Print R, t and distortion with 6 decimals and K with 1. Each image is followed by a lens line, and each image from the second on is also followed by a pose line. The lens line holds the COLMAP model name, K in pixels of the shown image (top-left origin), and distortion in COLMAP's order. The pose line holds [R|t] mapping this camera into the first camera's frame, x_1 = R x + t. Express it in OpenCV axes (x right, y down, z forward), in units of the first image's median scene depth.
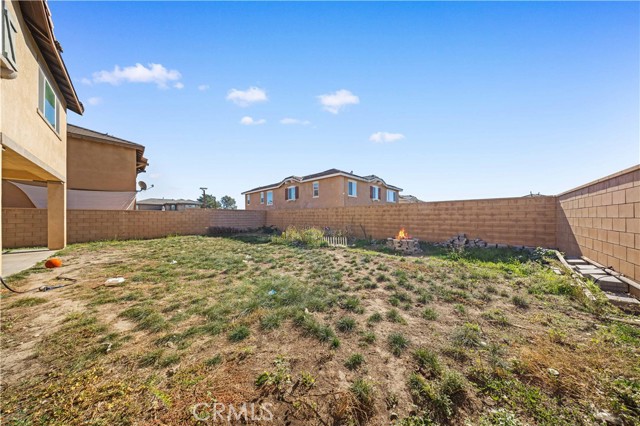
lens RADIAL K [[184.2, 0, 324.0], [0, 184.2, 214.2], [0, 0, 1]] dist [-0.003552, -0.000227]
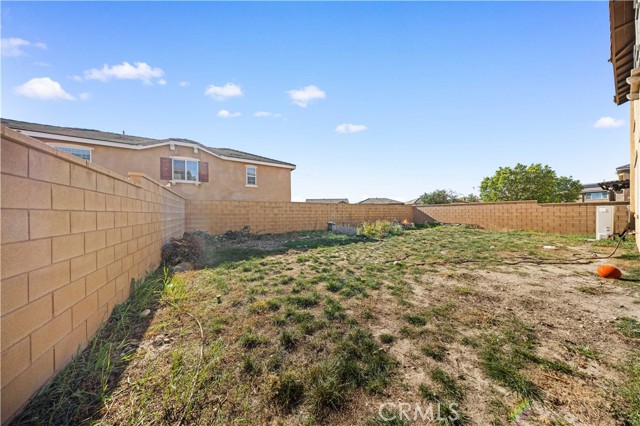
lens RADIAL K [[184.2, 0, 326.5], [0, 184.2, 214.0], [0, 0, 1]] dist [-0.003552, -0.000227]
pose [[0.275862, -0.002807, 0.961193, -0.801617], [-0.009875, 0.999935, 0.005754, 0.014295], [-0.961146, -0.011080, 0.275816, 0.598448]]
